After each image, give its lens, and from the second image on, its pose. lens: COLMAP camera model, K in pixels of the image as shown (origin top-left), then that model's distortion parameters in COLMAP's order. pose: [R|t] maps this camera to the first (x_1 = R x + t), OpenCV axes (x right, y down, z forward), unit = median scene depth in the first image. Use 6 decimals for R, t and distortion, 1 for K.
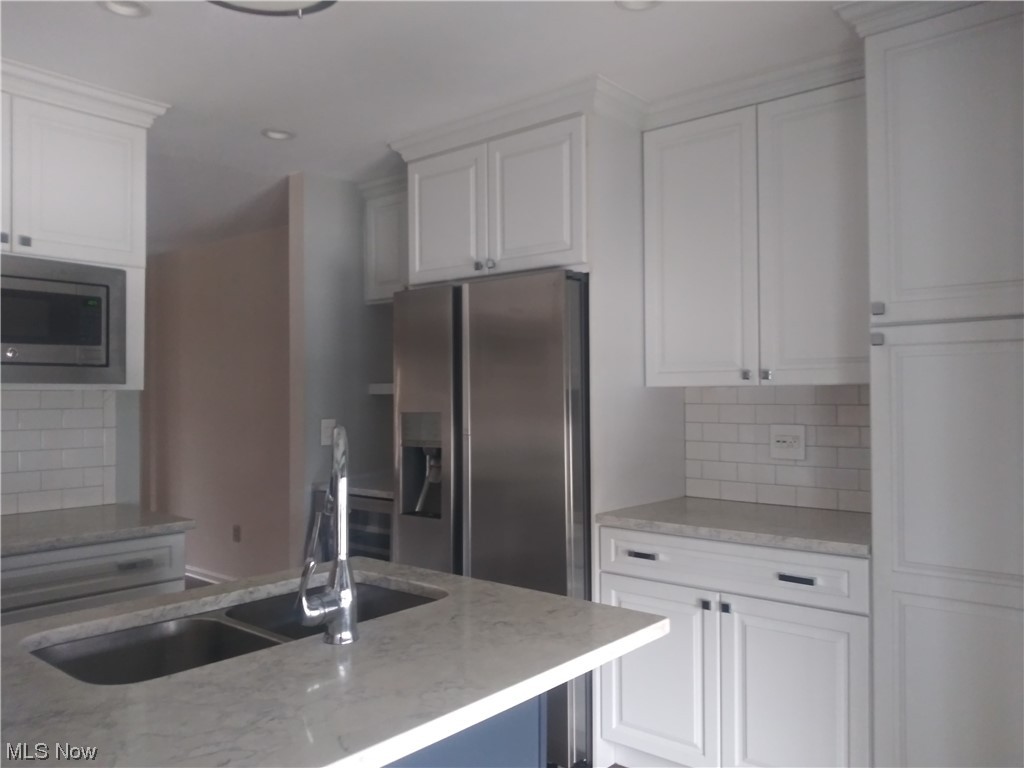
lens RADIAL K [[775.9, 0, 515.6], [0, 775.9, 381.2], [0, 0, 1]] dist [0.008745, -0.019041]
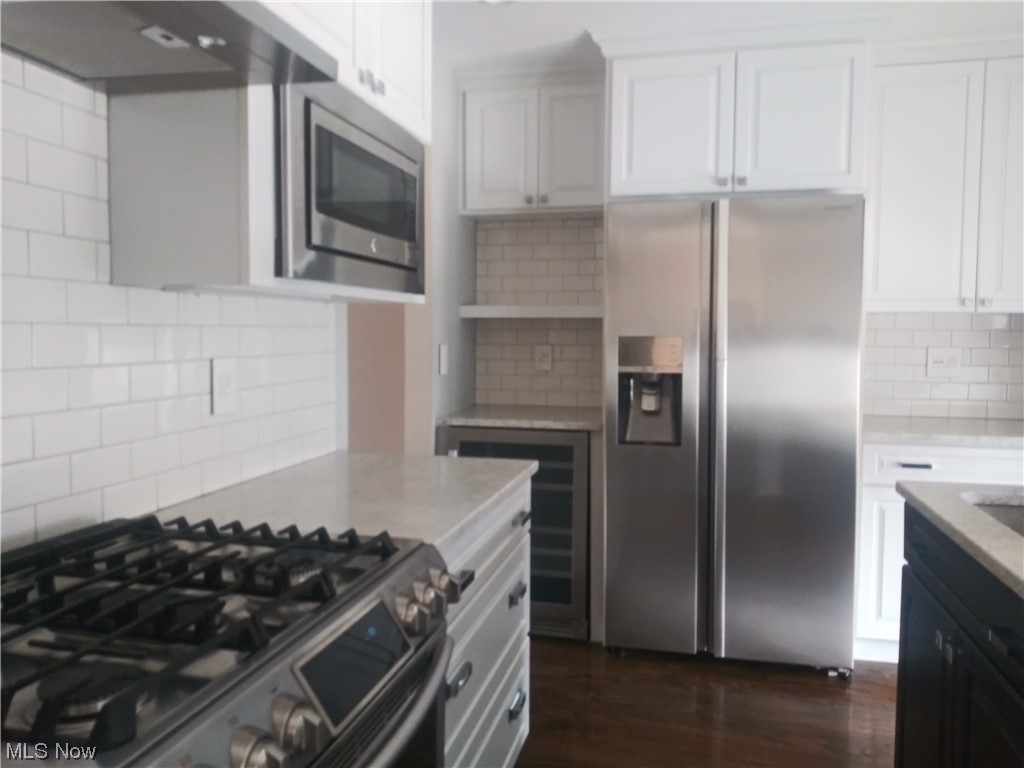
lens RADIAL K [[775.9, 0, 509.3], [0, 775.9, 363.9], [0, 0, 1]] dist [0.008745, -0.019041]
pose [[0.901356, -0.009846, 0.432966, -0.796921], [-0.018378, 0.997971, 0.060954, 0.024946], [-0.432688, -0.062898, 0.899347, 0.270093]]
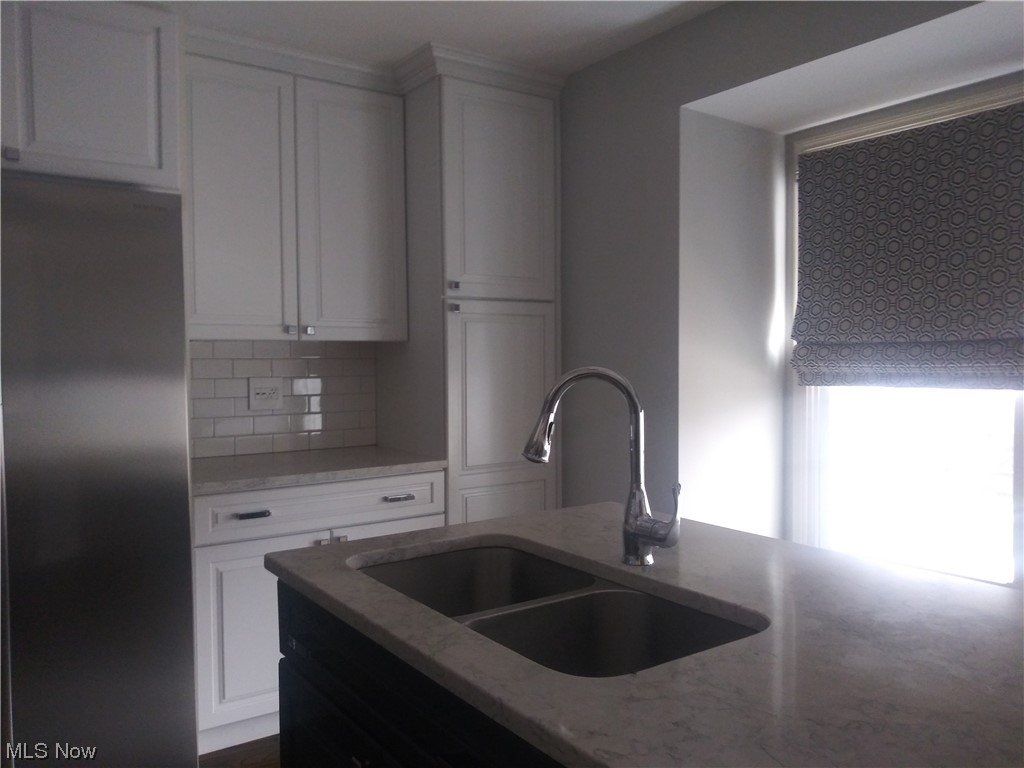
lens RADIAL K [[775.9, 0, 511.6], [0, 775.9, 388.5], [0, 0, 1]] dist [0.008745, -0.019041]
pose [[0.247837, -0.035776, 0.968141, -0.658602], [-0.018305, 0.998967, 0.041601, 0.022620], [-0.968629, -0.028032, 0.246926, 0.449457]]
